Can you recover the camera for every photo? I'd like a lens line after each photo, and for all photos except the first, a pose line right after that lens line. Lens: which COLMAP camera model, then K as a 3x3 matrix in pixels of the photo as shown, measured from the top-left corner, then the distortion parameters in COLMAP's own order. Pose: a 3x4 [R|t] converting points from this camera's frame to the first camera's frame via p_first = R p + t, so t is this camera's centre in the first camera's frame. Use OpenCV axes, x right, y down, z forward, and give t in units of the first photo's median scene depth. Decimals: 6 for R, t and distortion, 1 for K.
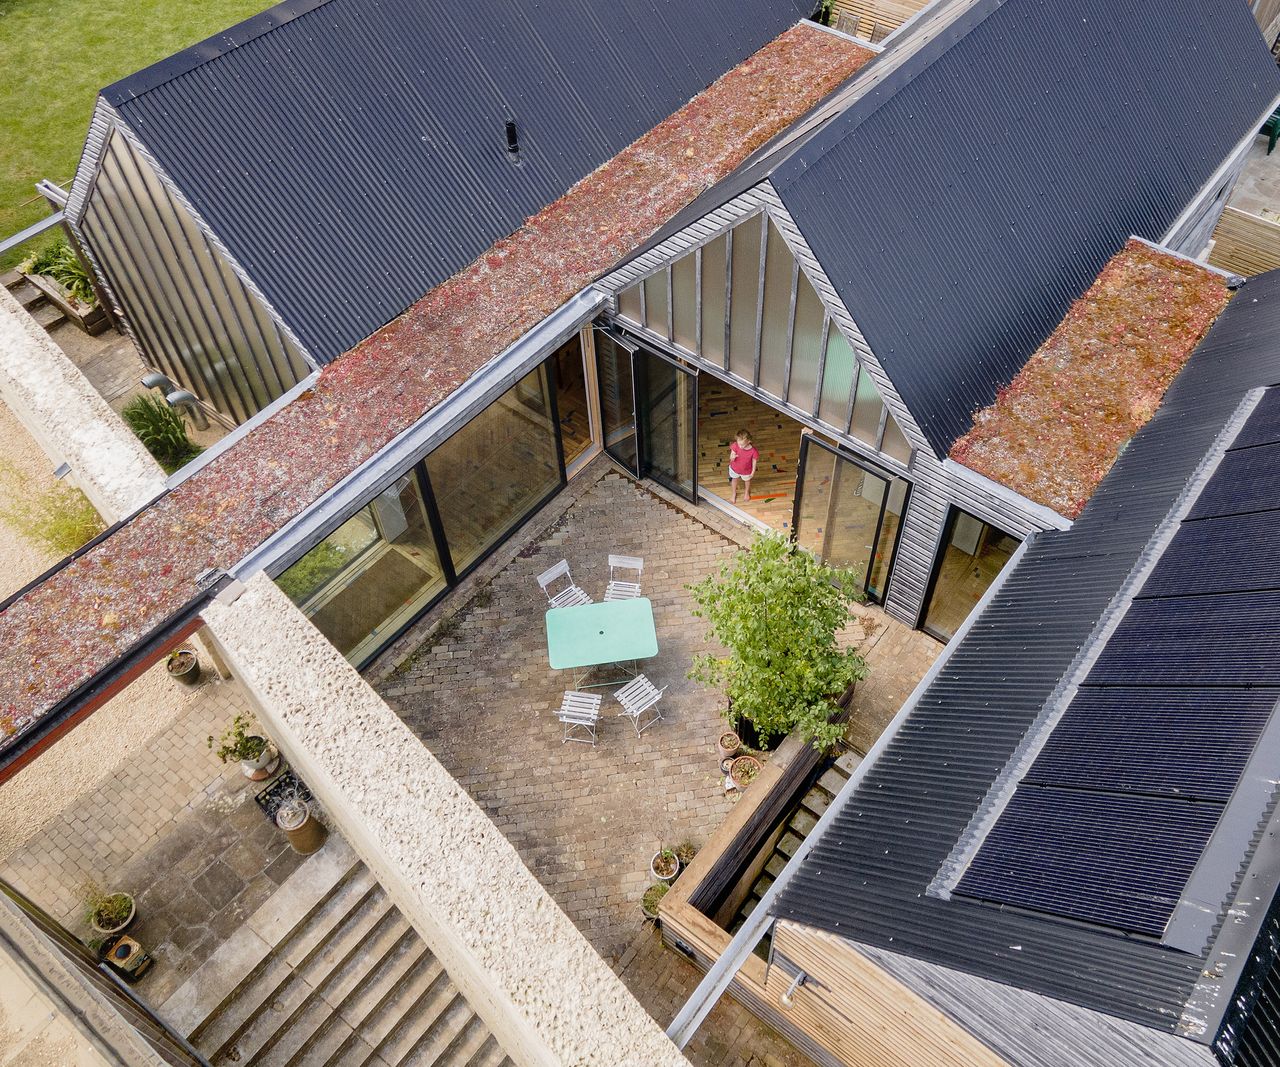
lens RADIAL K [[1154.1, 0, 683.3], [0, 1154.1, 491.9], [0, 0, 1]] dist [0.014478, 0.065550]
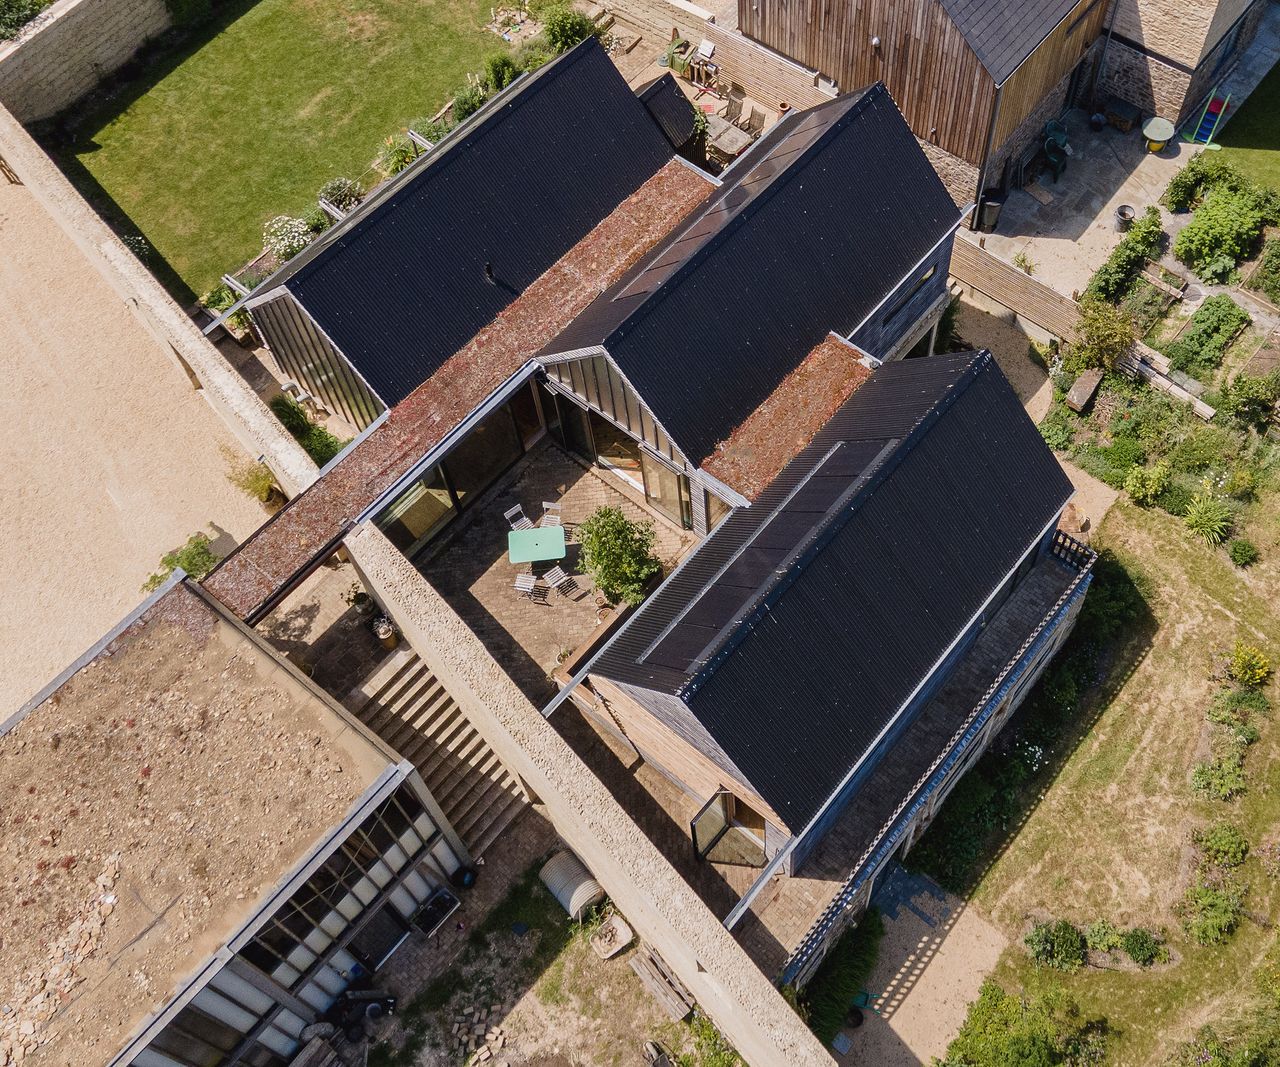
lens RADIAL K [[1352.2, 0, 725.1], [0, 1352.2, 514.1], [0, 0, 1]] dist [0.009725, 0.000000]
pose [[0.999635, 0.018989, -0.019192, 0.293565], [-0.015566, 0.986177, 0.164964, -0.313881], [0.022059, -0.164606, 0.986113, -1.246323]]
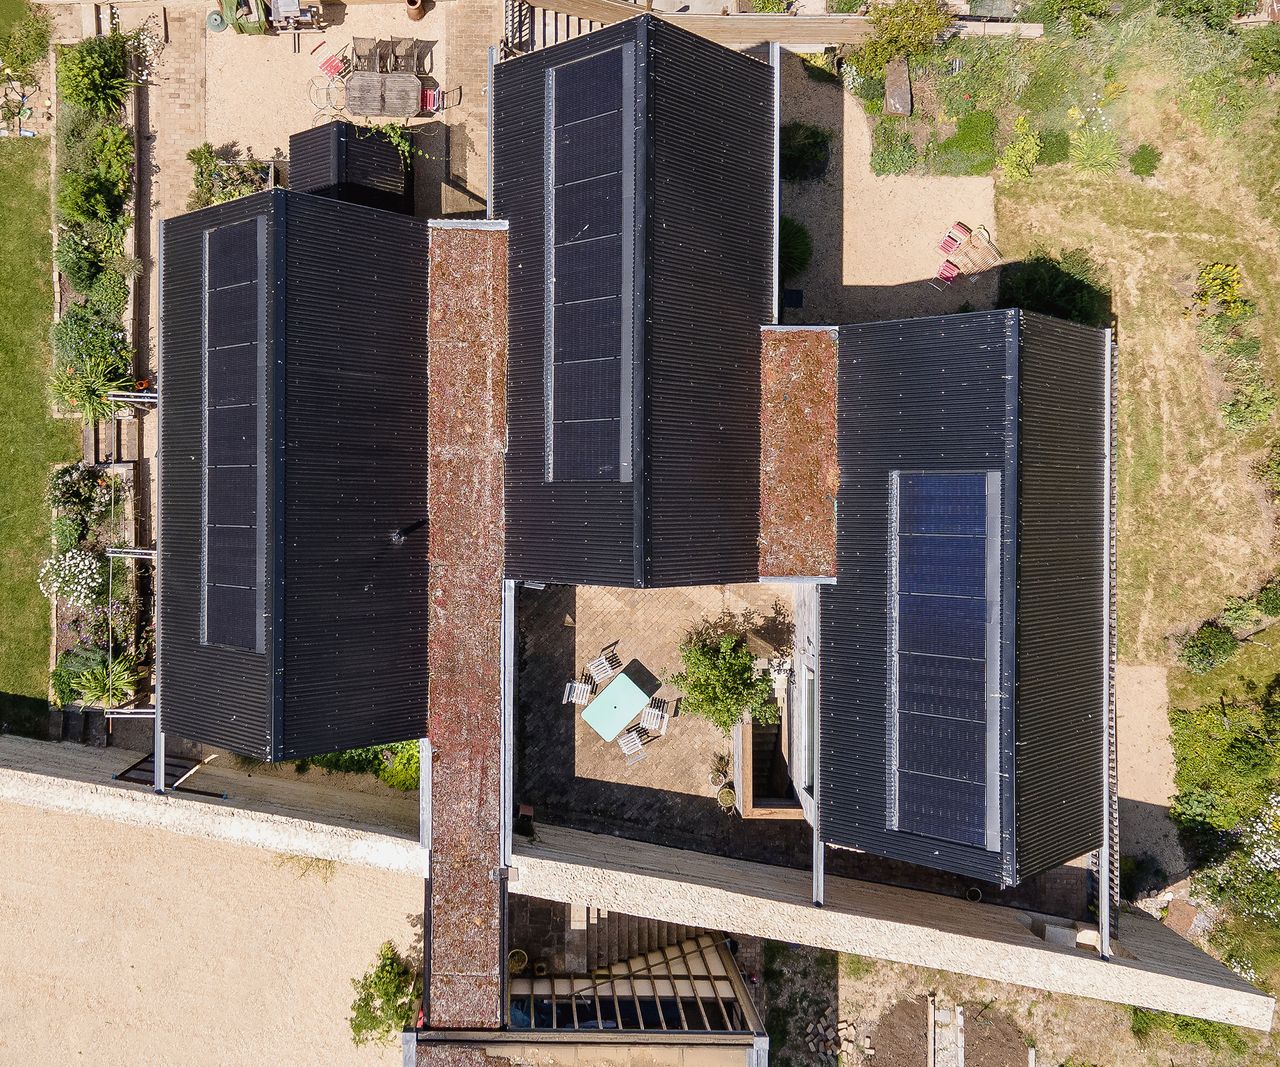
lens RADIAL K [[1258.7, 0, 558.7], [0, 1258.7, 555.8], [0, 0, 1]] dist [0.030302, 0.000000]
pose [[0.795905, -0.605383, -0.006773, 0.011986], [0.472797, 0.614527, 0.631522, -1.313887], [-0.378151, -0.505834, 0.775328, -0.350276]]
